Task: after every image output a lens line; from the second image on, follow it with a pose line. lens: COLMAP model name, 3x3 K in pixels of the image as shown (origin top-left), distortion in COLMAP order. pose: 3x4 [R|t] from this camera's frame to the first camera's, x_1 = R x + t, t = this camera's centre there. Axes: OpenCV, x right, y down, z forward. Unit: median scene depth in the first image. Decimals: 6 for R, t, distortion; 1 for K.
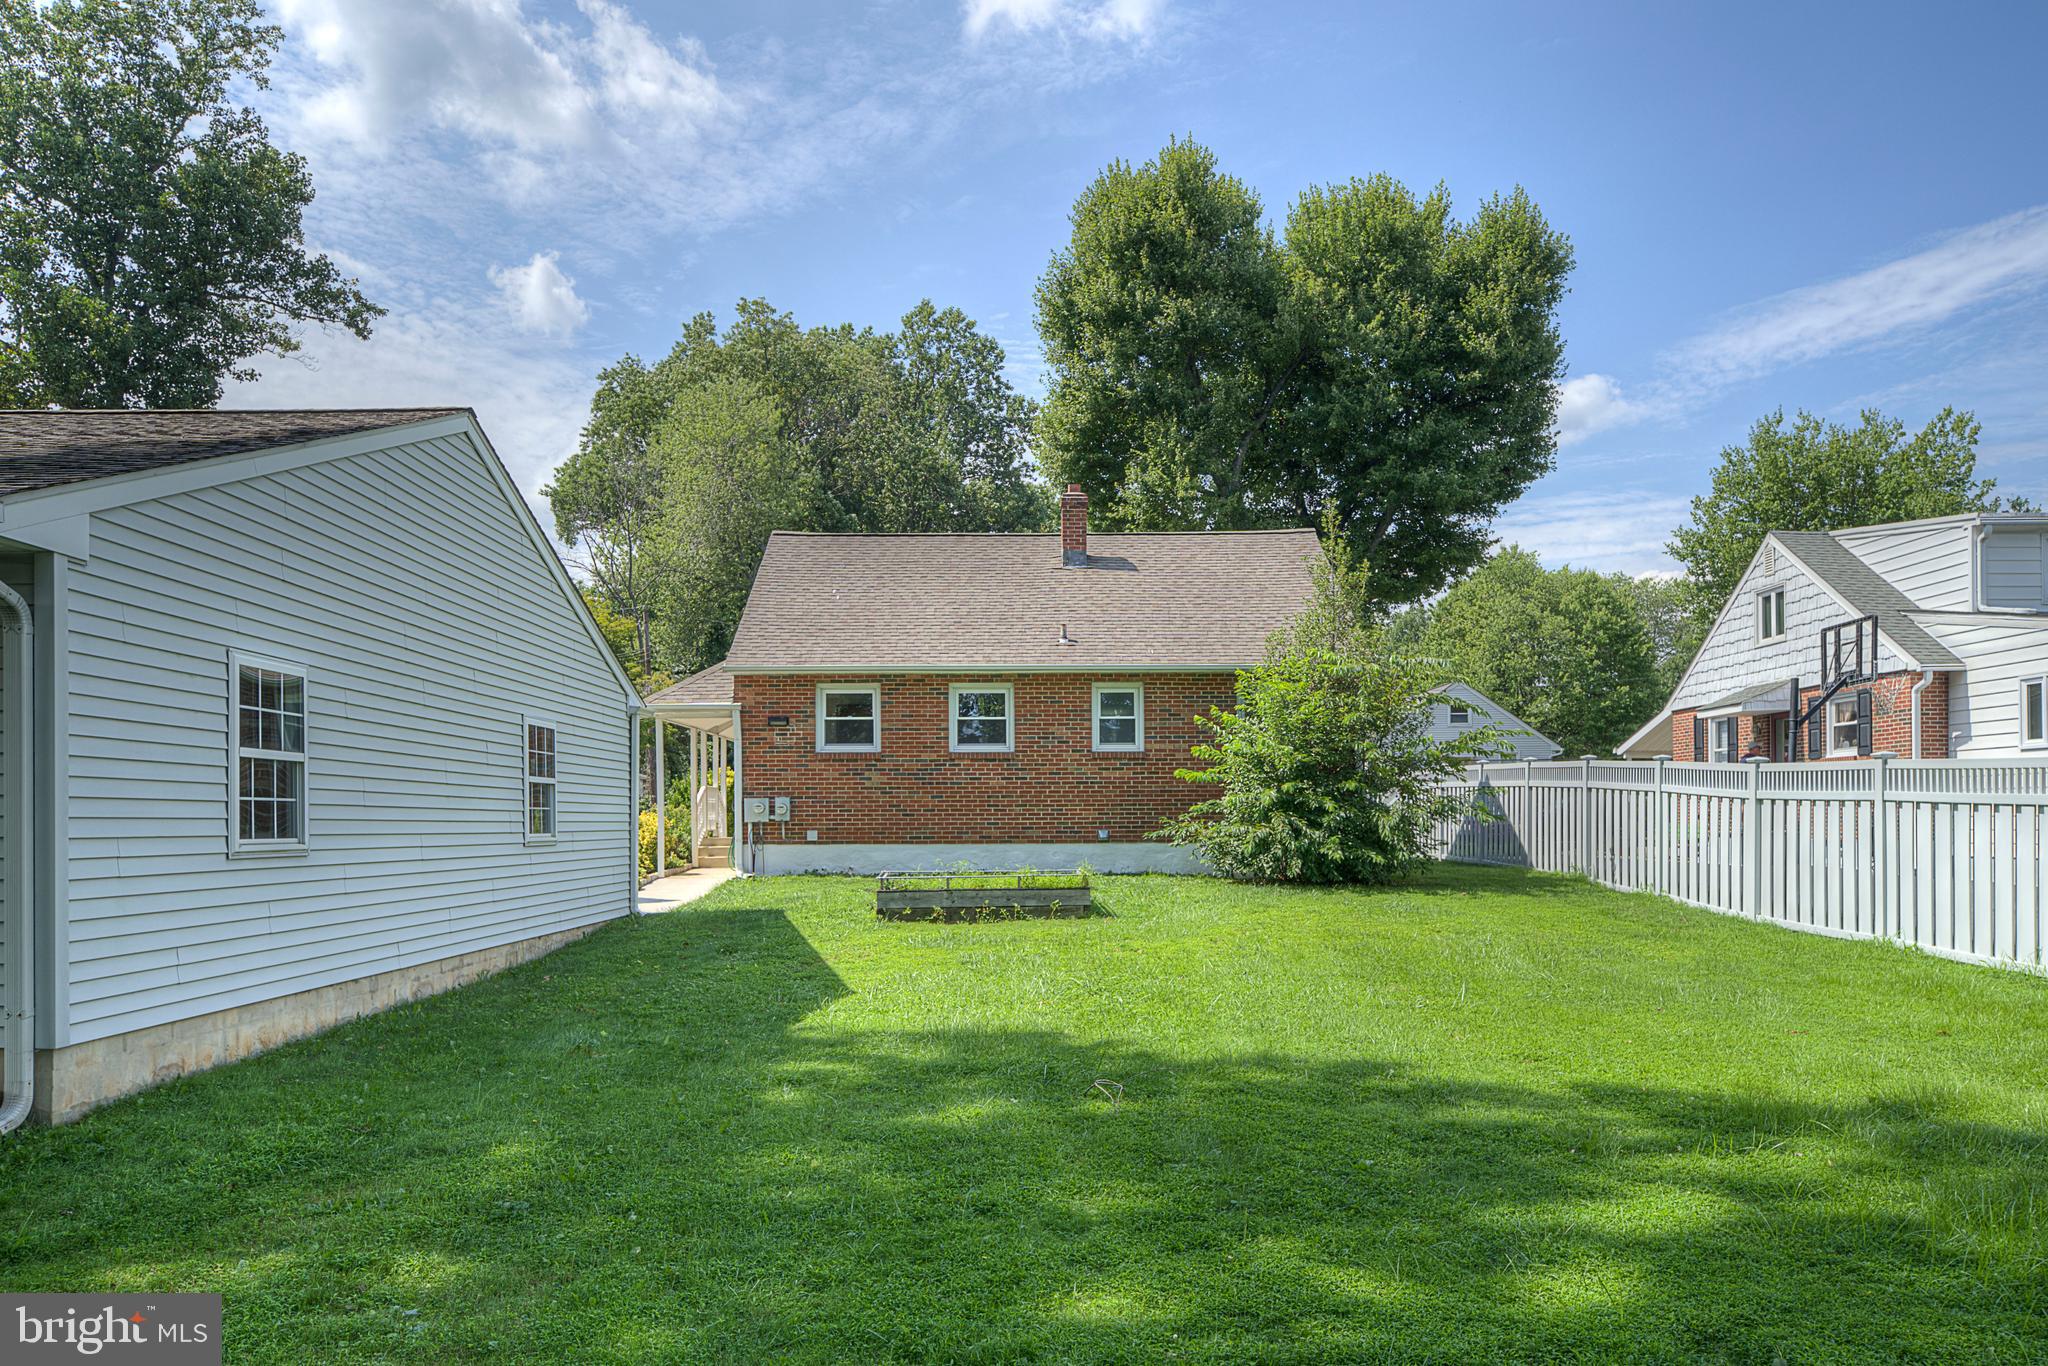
lens RADIAL K [[1469.3, 0, 1080.1], [0, 1469.3, 810.9], [0, 0, 1]] dist [0.004280, 0.001101]
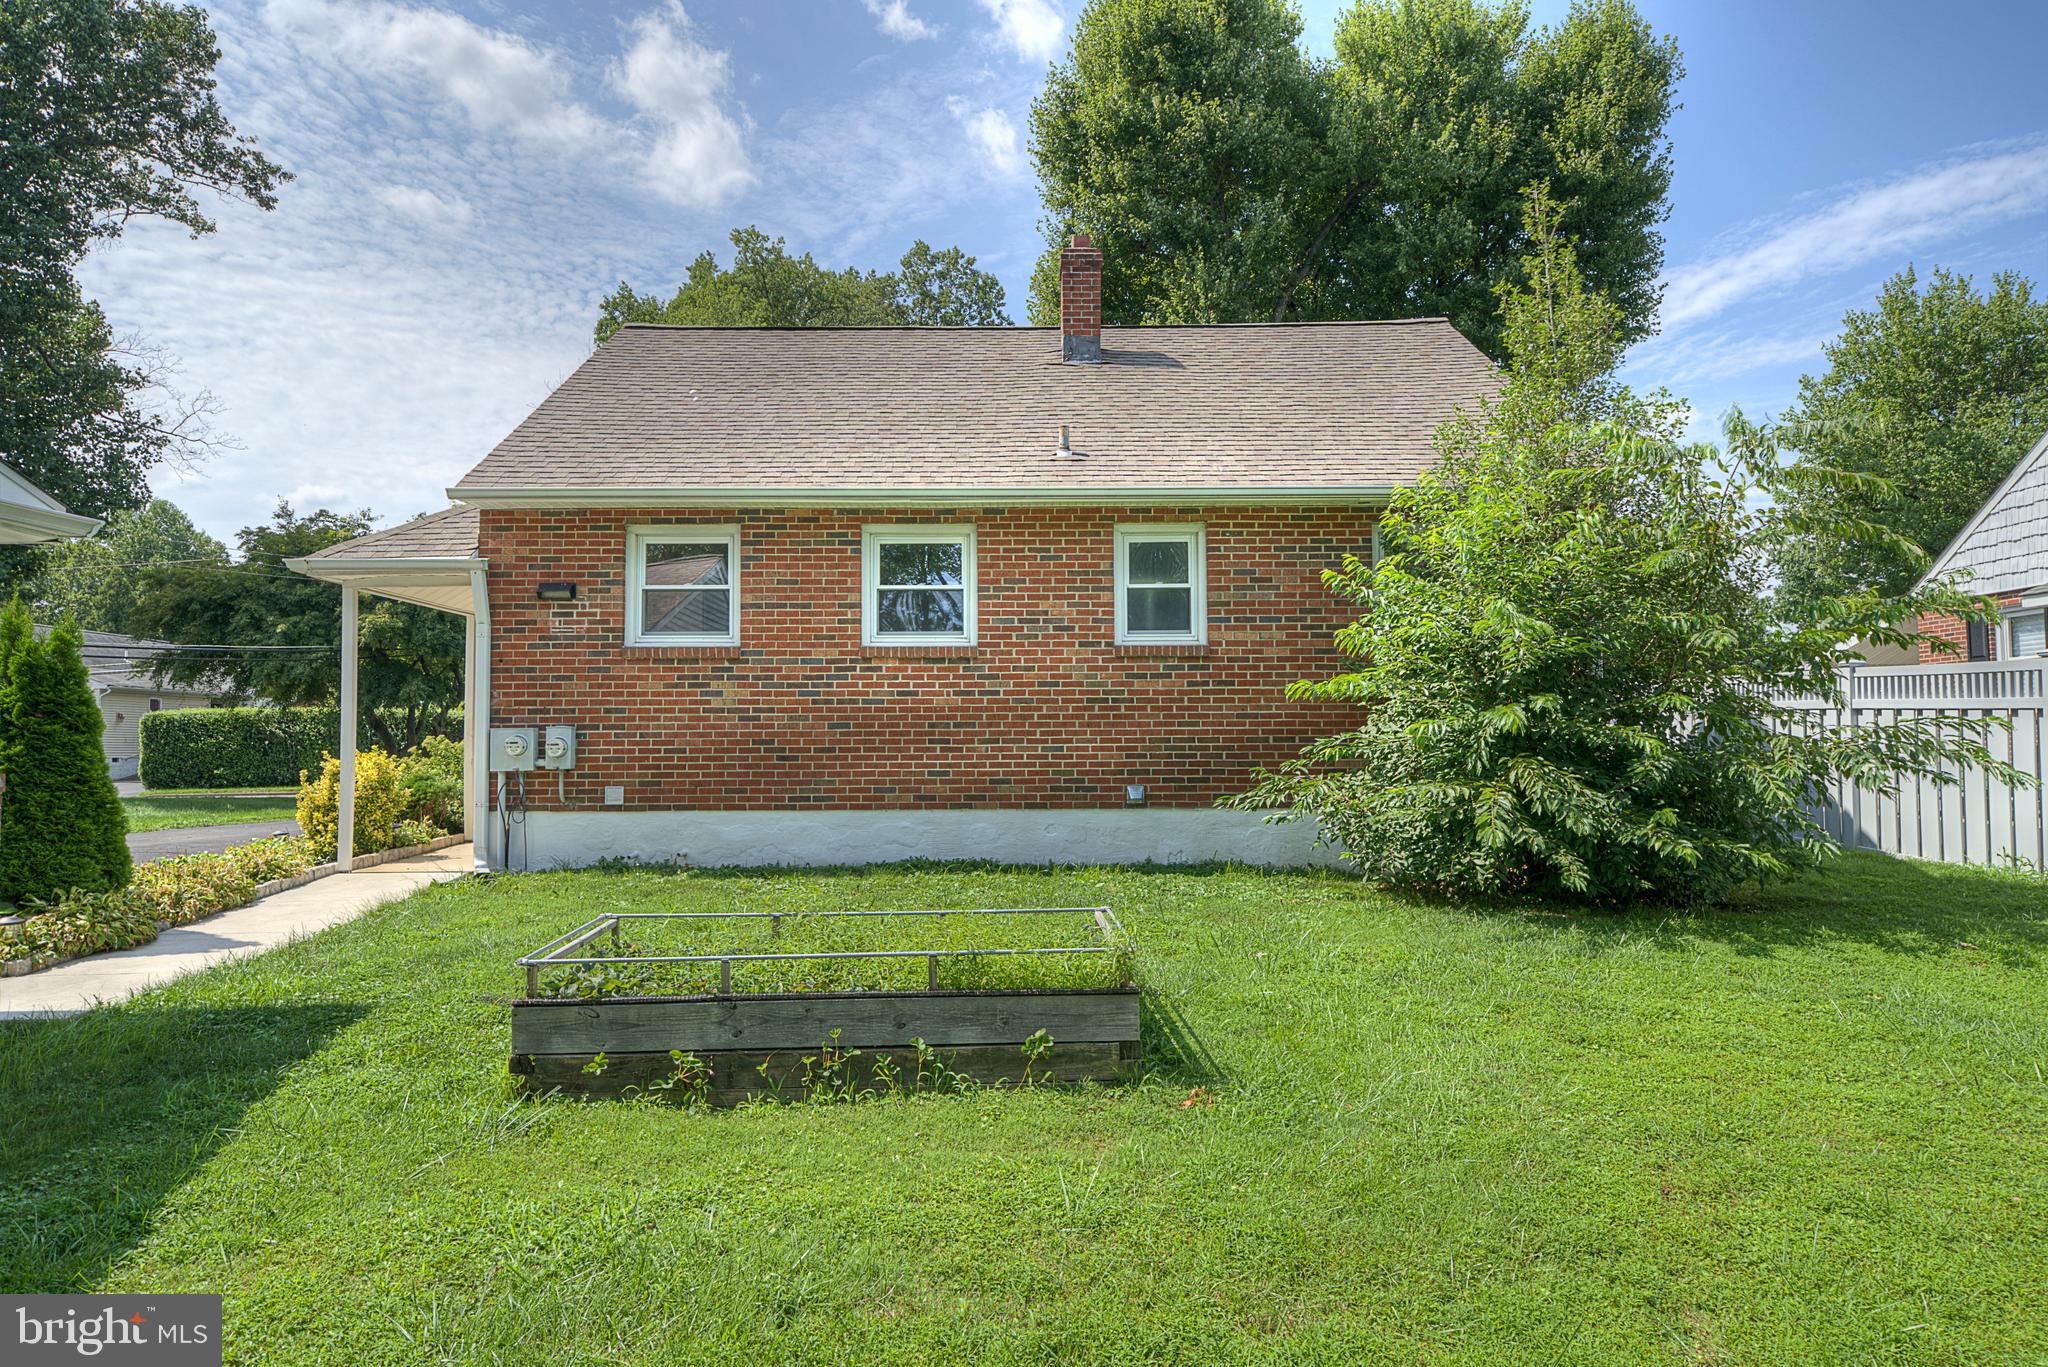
lens RADIAL K [[1247.9, 0, 1033.7], [0, 1247.9, 689.4], [0, 0, 1]] dist [0.012971, -0.006224]
pose [[0.999366, -0.001355, -0.035584, -0.004012], [-0.000089, 0.999178, -0.040535, -0.002942], [0.035609, 0.040512, 0.998544, 0.368744]]
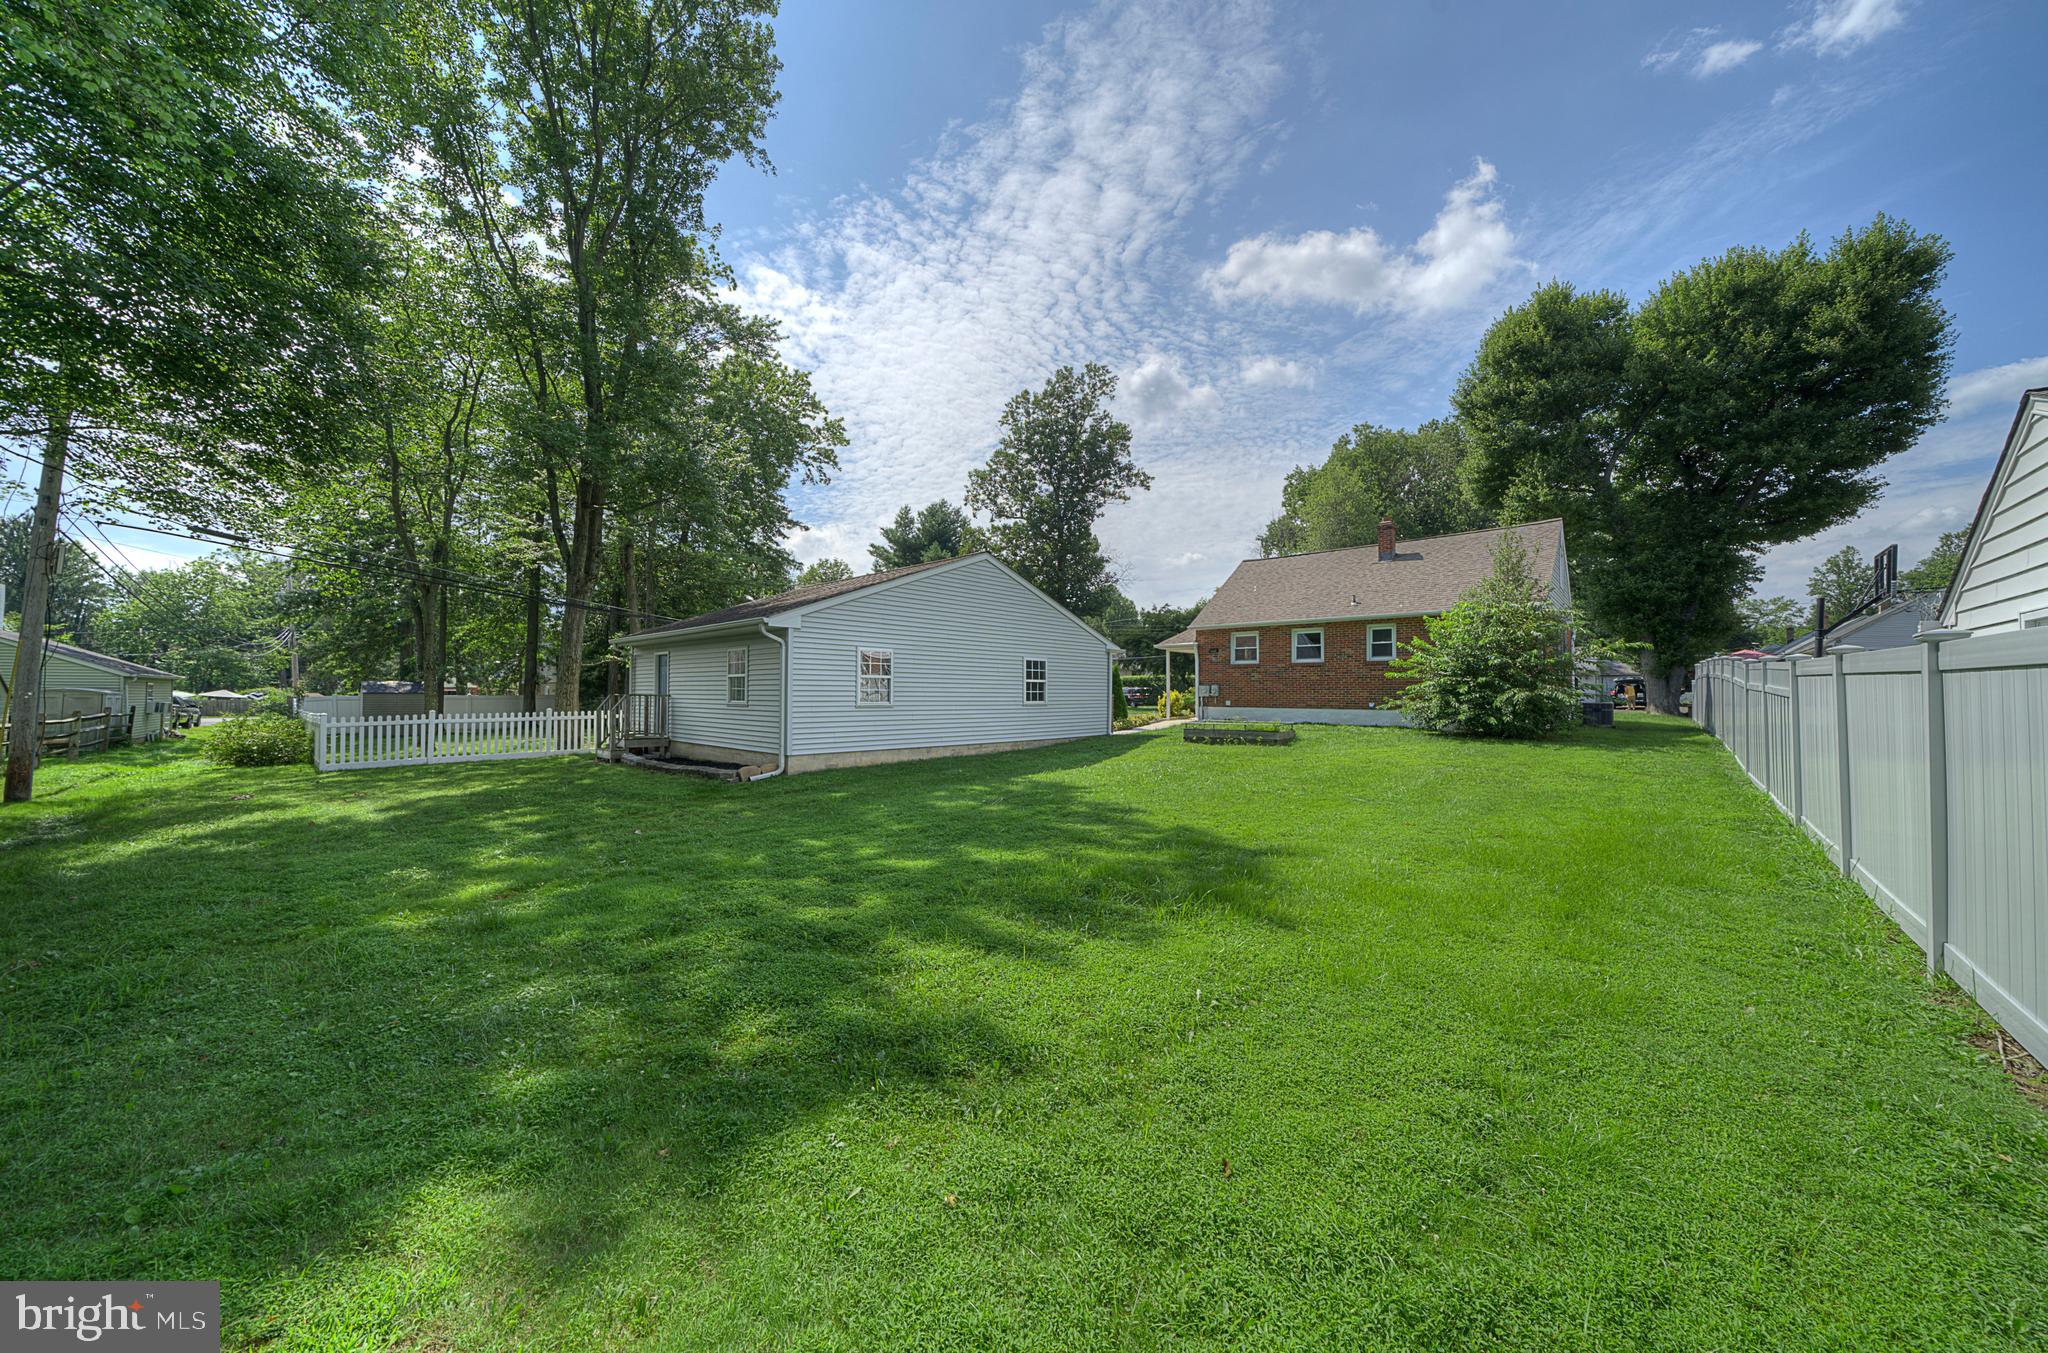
lens RADIAL K [[727.3, 0, 1018.5], [0, 727.3, 674.0], [0, 0, 1]] dist [0.007622, 0.000063]
pose [[0.721266, -0.010614, -0.692576, 0.236460], [-0.001642, 0.999854, -0.017033, -0.004799], [0.692656, 0.013423, 0.721143, 0.006536]]
